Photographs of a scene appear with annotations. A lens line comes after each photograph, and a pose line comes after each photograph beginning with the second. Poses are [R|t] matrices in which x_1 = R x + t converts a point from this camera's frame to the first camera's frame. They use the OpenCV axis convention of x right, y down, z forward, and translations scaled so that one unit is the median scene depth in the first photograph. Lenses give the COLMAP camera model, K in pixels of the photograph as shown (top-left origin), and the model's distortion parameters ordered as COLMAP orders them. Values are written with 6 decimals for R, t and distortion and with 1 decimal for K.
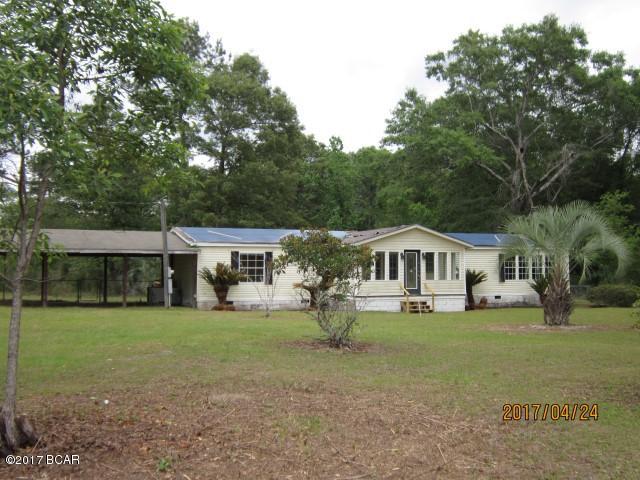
lens RADIAL K [[802.7, 0, 320.0], [0, 802.7, 240.0], [0, 0, 1]] dist [0.000285, 0.003614]
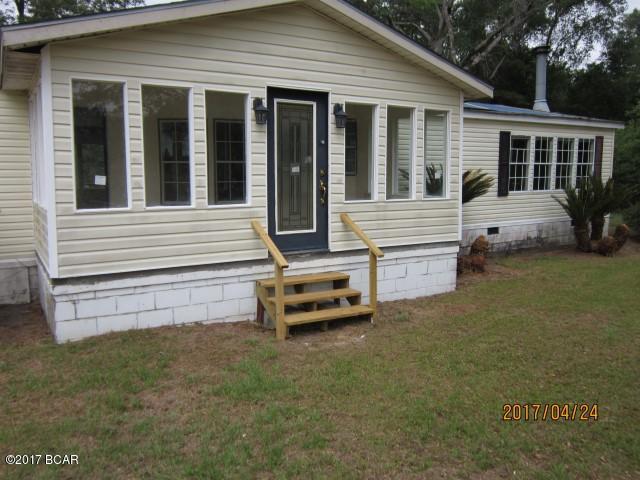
lens RADIAL K [[563.3, 0, 320.0], [0, 563.3, 240.0], [0, 0, 1]] dist [-0.001895, 0.000425]
pose [[0.989916, -0.013227, 0.141035, 0.093907], [-0.009297, 0.987418, 0.157859, 0.031774], [-0.141348, -0.157579, 0.977338, 0.800651]]
